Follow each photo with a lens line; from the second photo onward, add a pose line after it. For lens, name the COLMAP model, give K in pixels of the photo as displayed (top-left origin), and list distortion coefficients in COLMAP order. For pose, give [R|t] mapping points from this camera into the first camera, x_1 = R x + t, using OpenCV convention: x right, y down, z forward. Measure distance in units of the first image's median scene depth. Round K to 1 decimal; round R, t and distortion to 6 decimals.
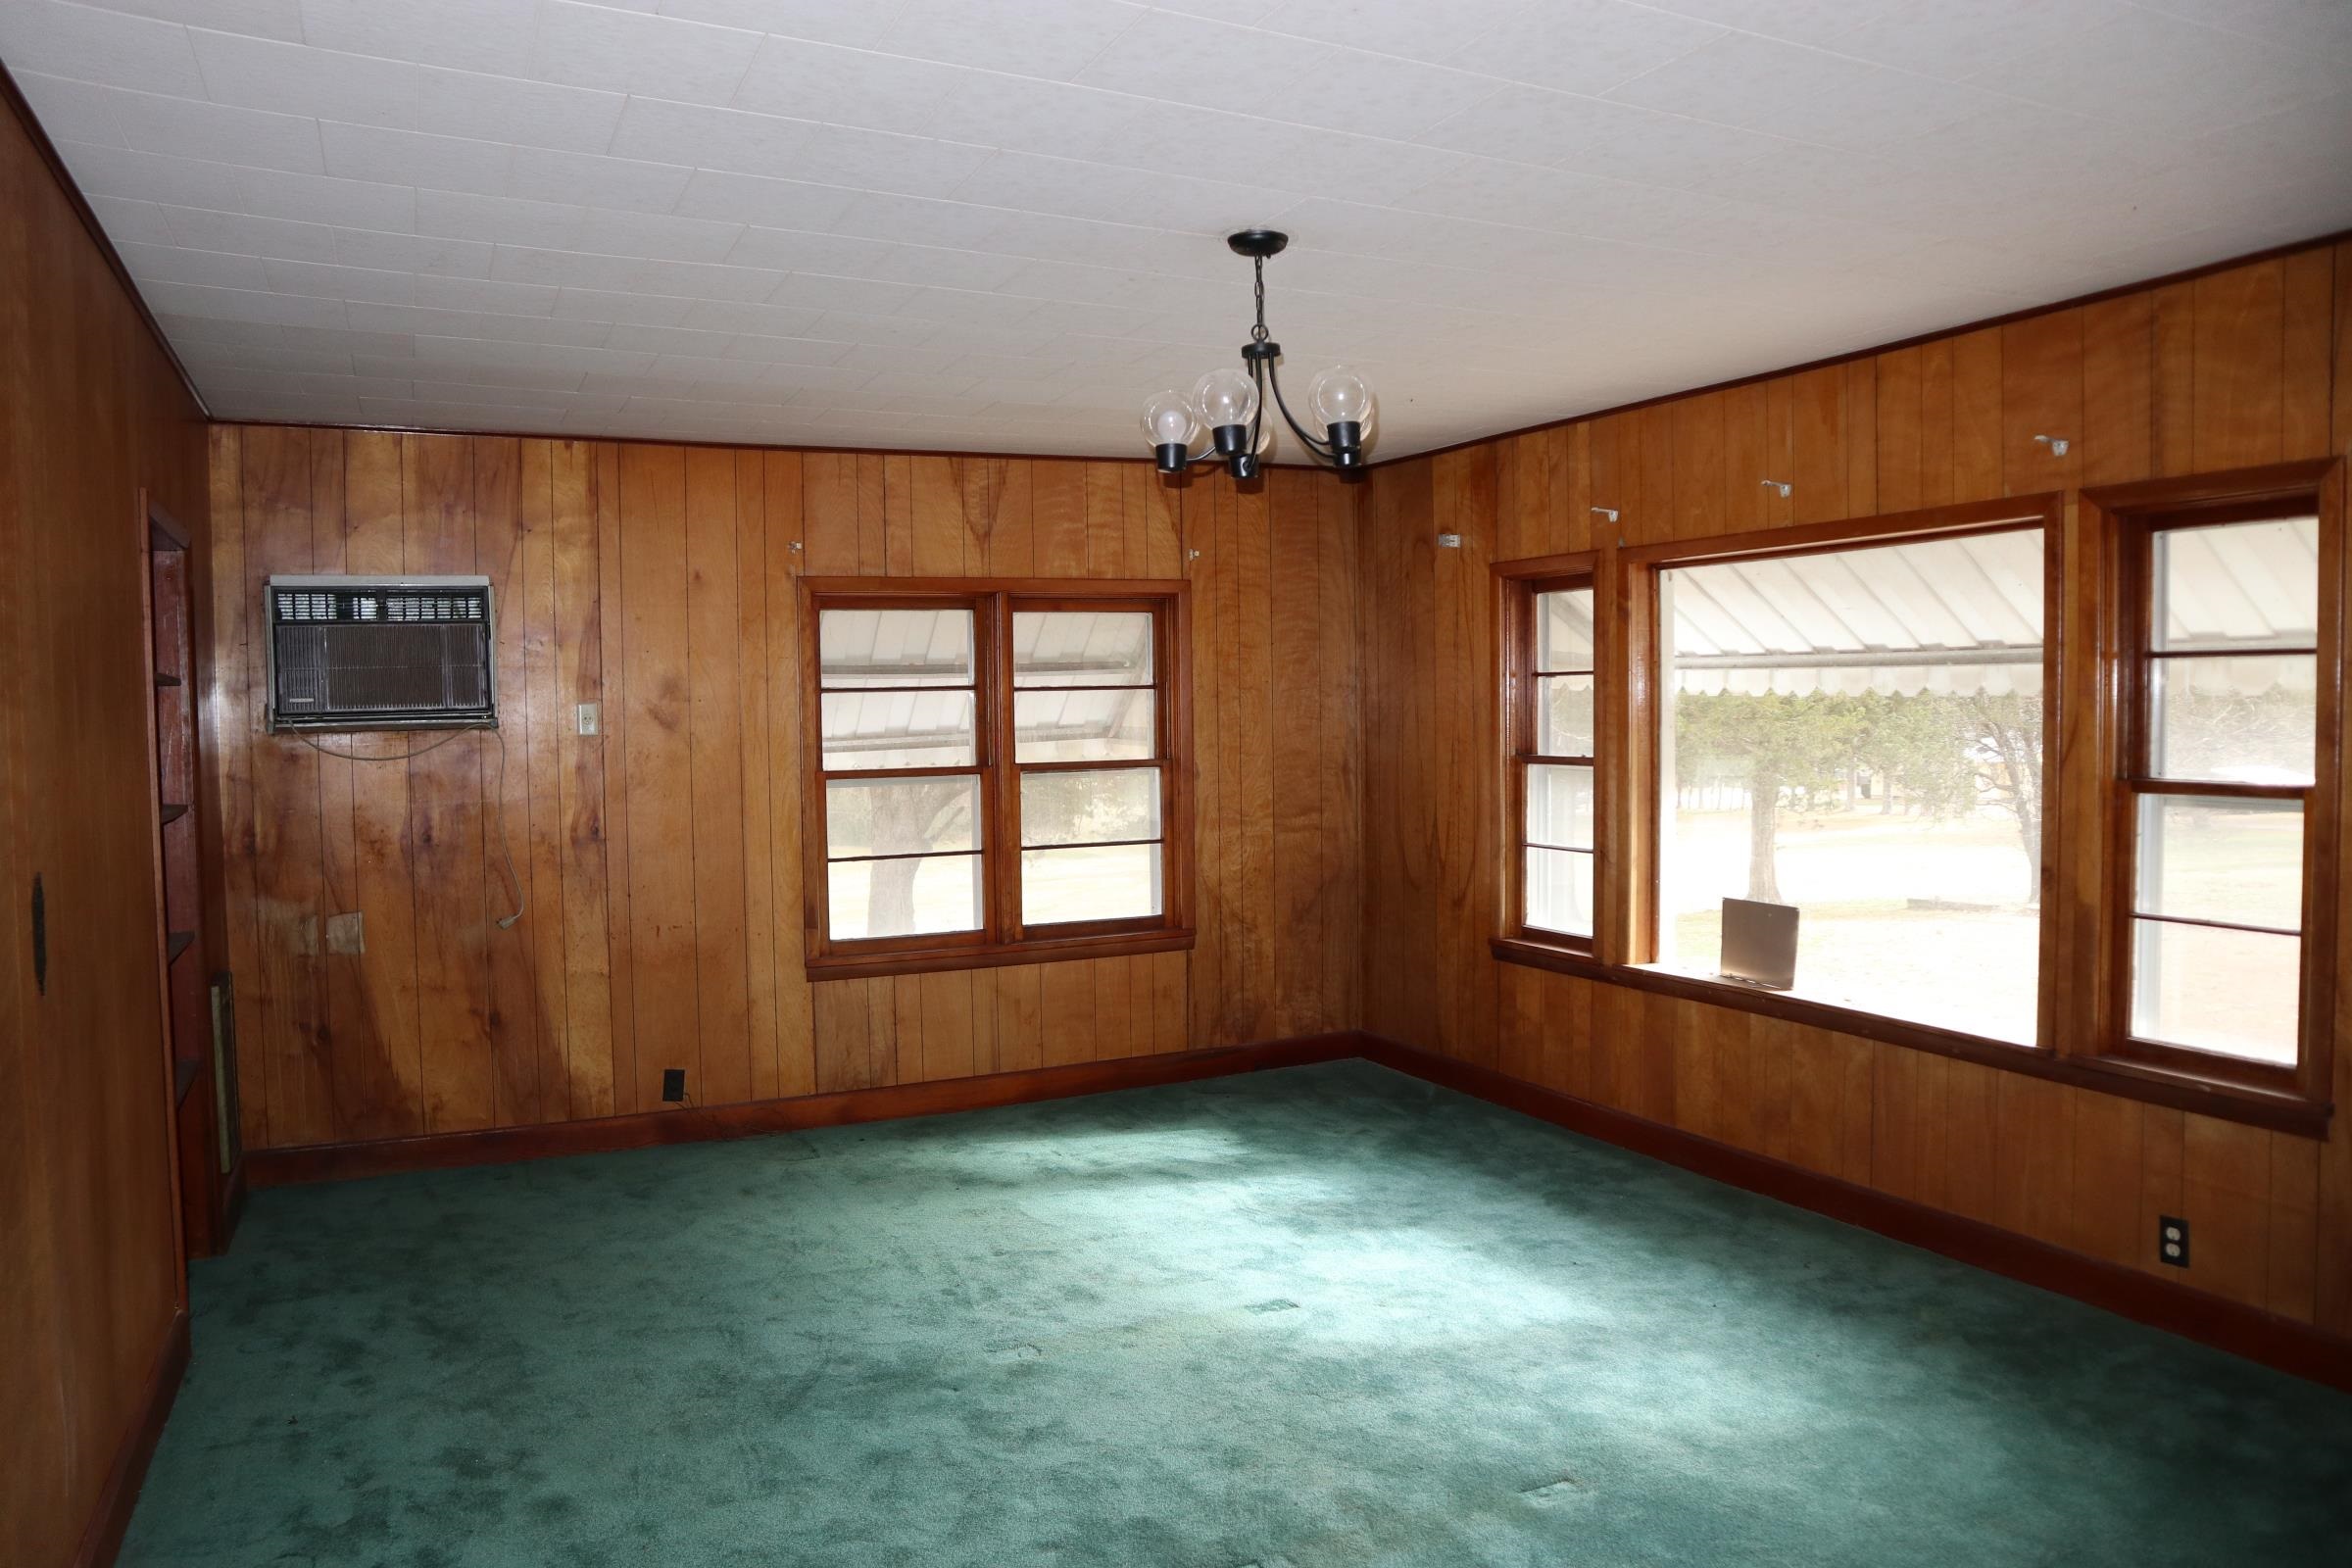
lens RADIAL K [[1685.4, 0, 1156.6], [0, 1685.4, 780.2], [0, 0, 1]] dist [-0.141091, 0.102465]
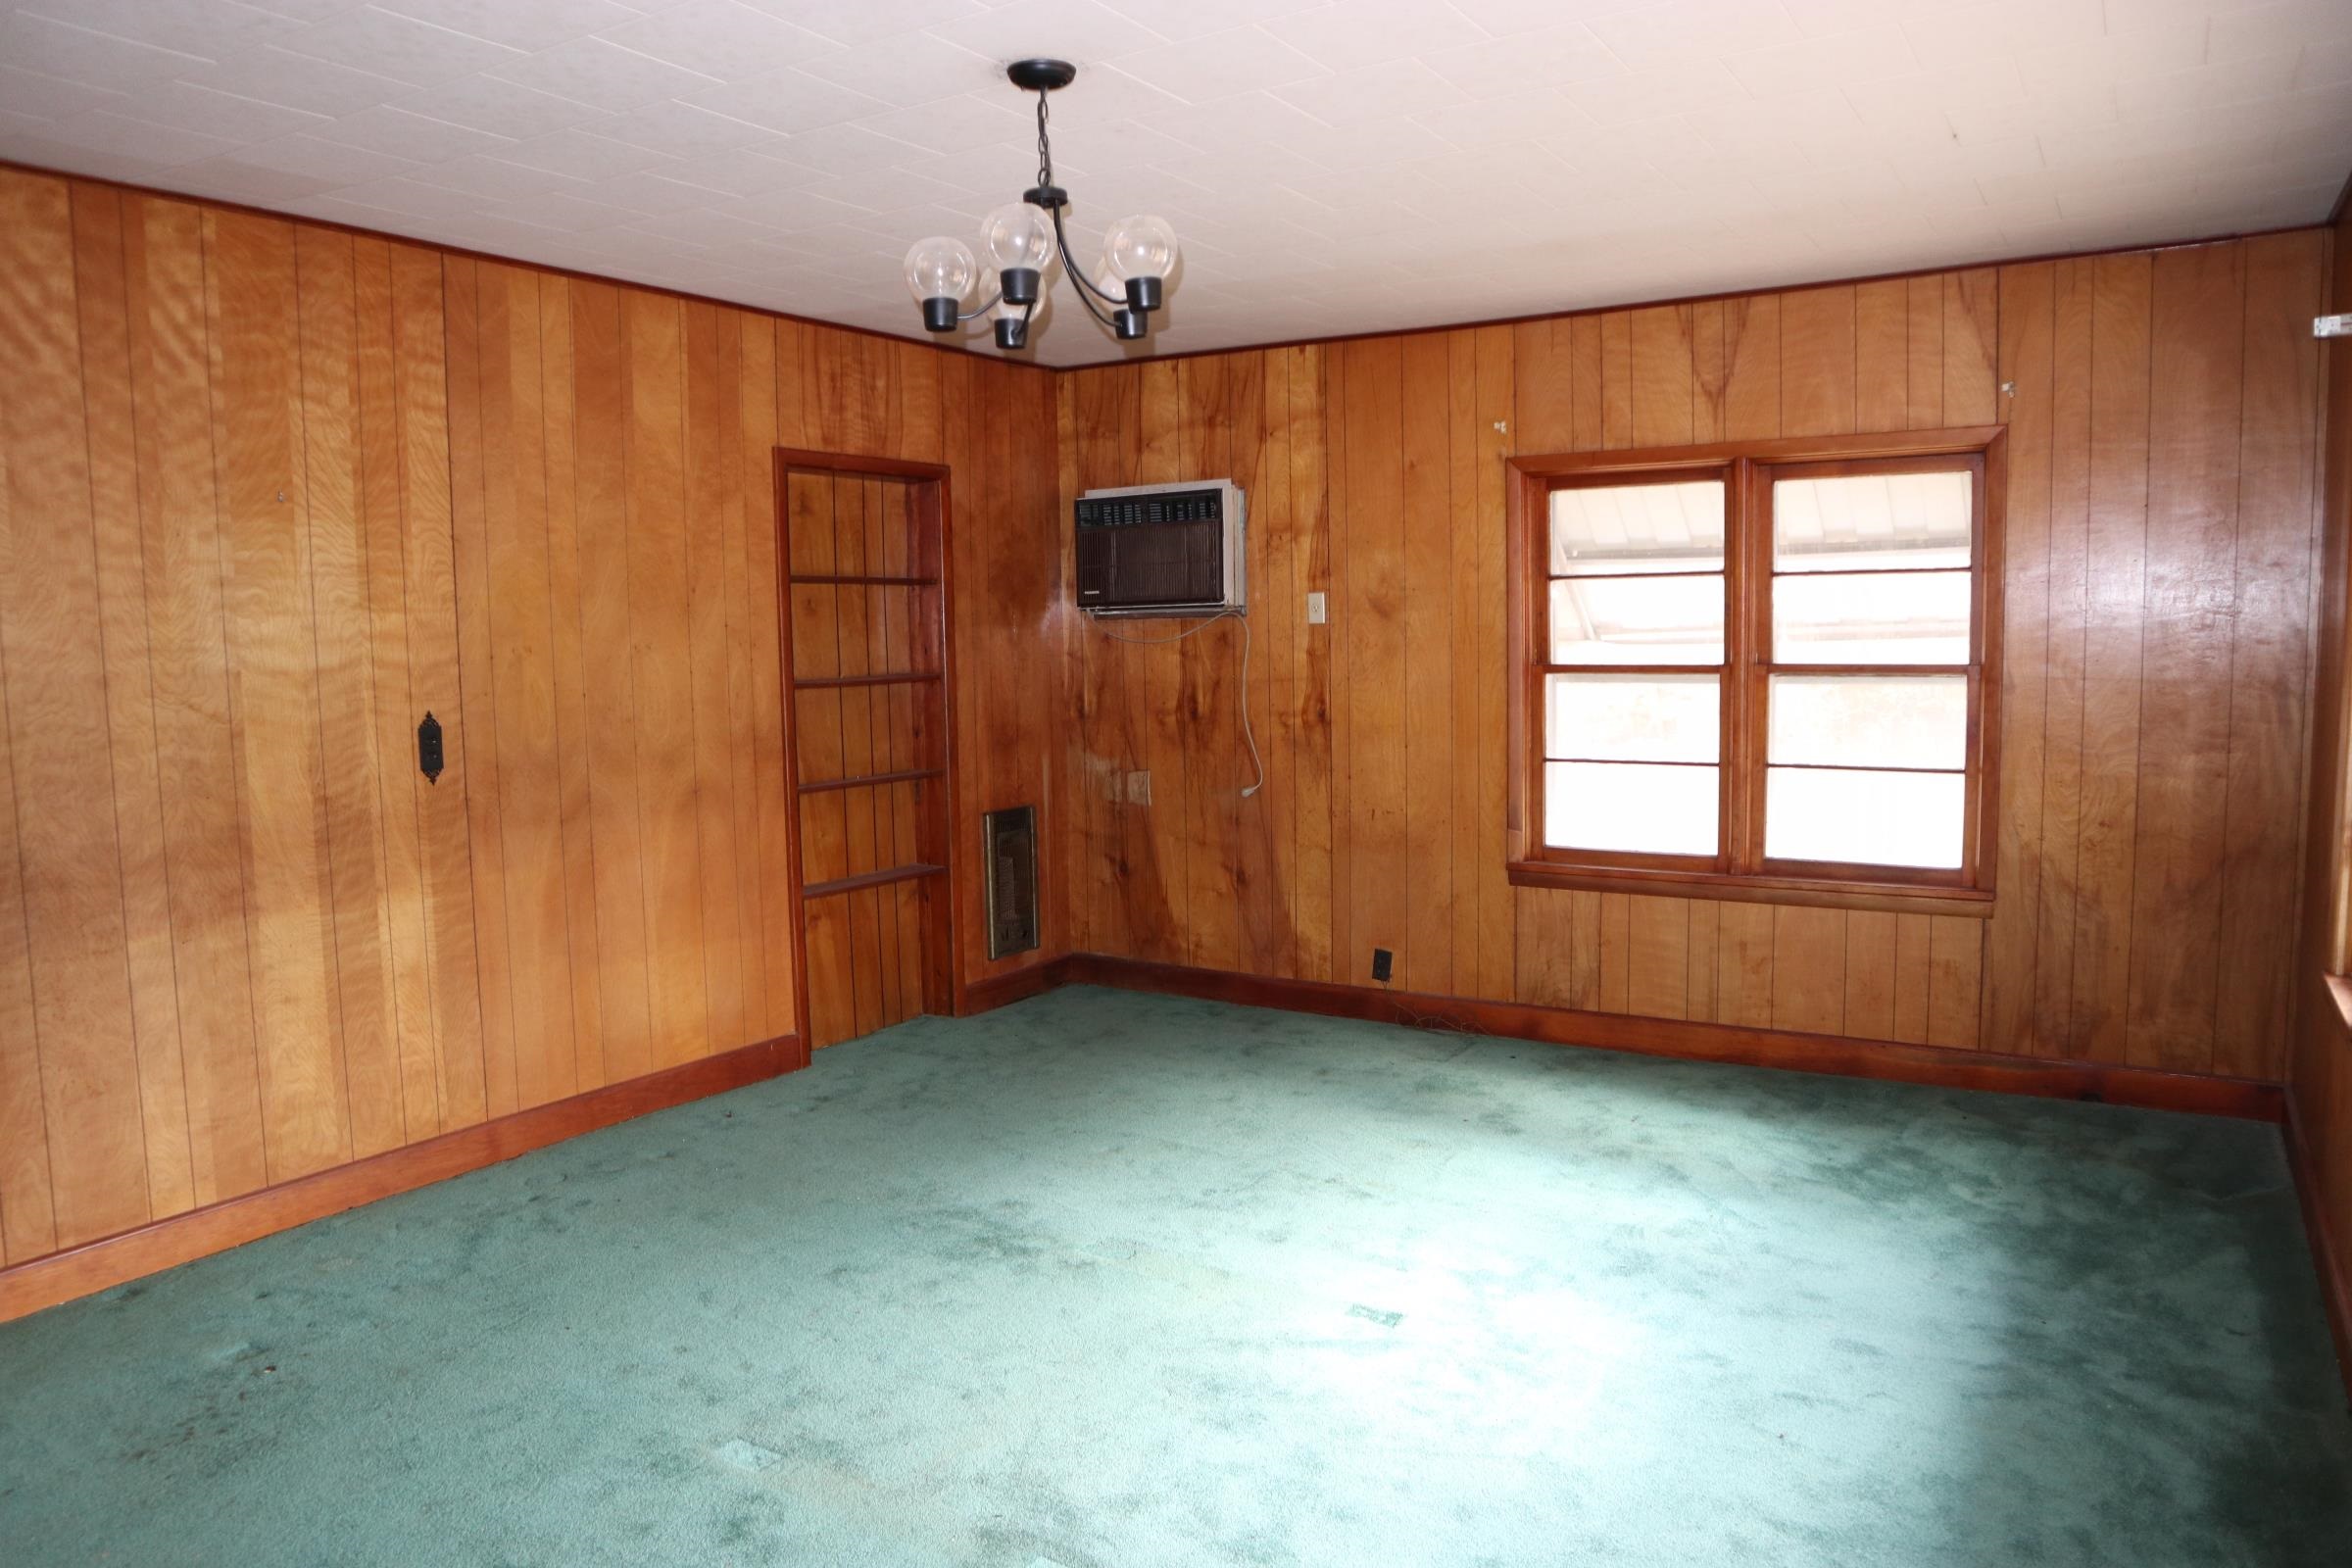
lens RADIAL K [[1628.7, 0, 1095.0], [0, 1628.7, 776.3], [0, 0, 1]] dist [-0.022171, -0.002848]
pose [[0.535691, 0.087148, -0.839905, 0.442649], [-0.029132, 0.995975, 0.084761, -0.013661], [0.843912, -0.020938, 0.536073, 0.299862]]
